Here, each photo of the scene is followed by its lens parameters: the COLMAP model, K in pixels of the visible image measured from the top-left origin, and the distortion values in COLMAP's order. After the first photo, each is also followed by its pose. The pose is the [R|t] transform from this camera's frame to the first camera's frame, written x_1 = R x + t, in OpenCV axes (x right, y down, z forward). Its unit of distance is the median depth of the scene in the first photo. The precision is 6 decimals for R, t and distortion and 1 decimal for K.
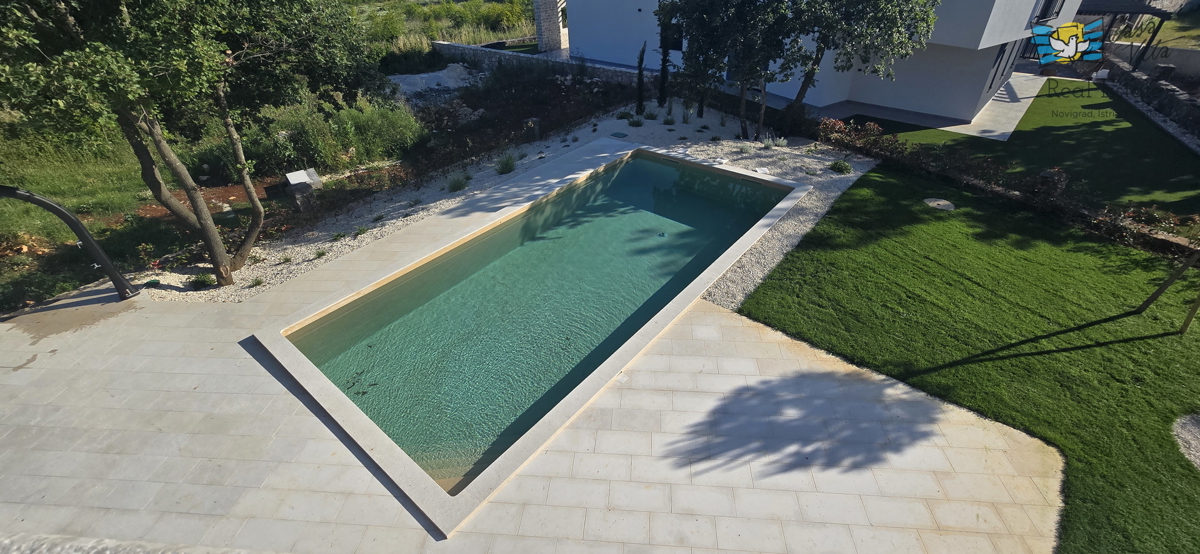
lens RADIAL K [[489.2, 0, 600.0], [0, 489.2, 277.0], [0, 0, 1]] dist [-0.010552, 0.005714]
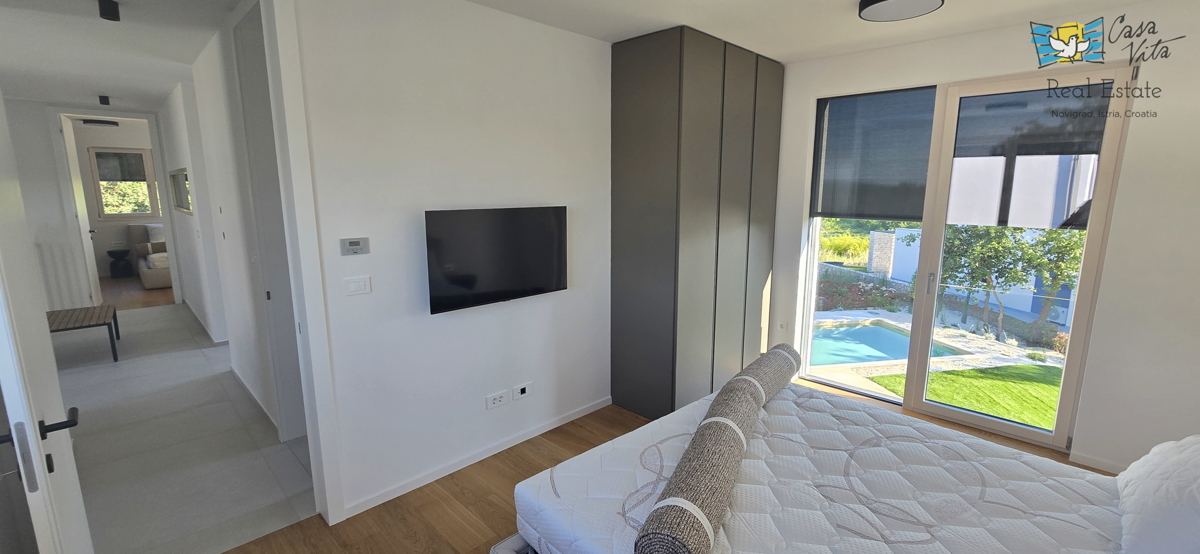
lens RADIAL K [[489.9, 0, 627.9], [0, 489.9, 275.9], [0, 0, 1]] dist [-0.000353, 0.000040]
pose [[0.785117, 0.147219, -0.601596, 0.554133], [-0.385946, 0.875980, -0.289317, 0.538399], [0.484393, 0.459332, 0.744565, -0.834289]]
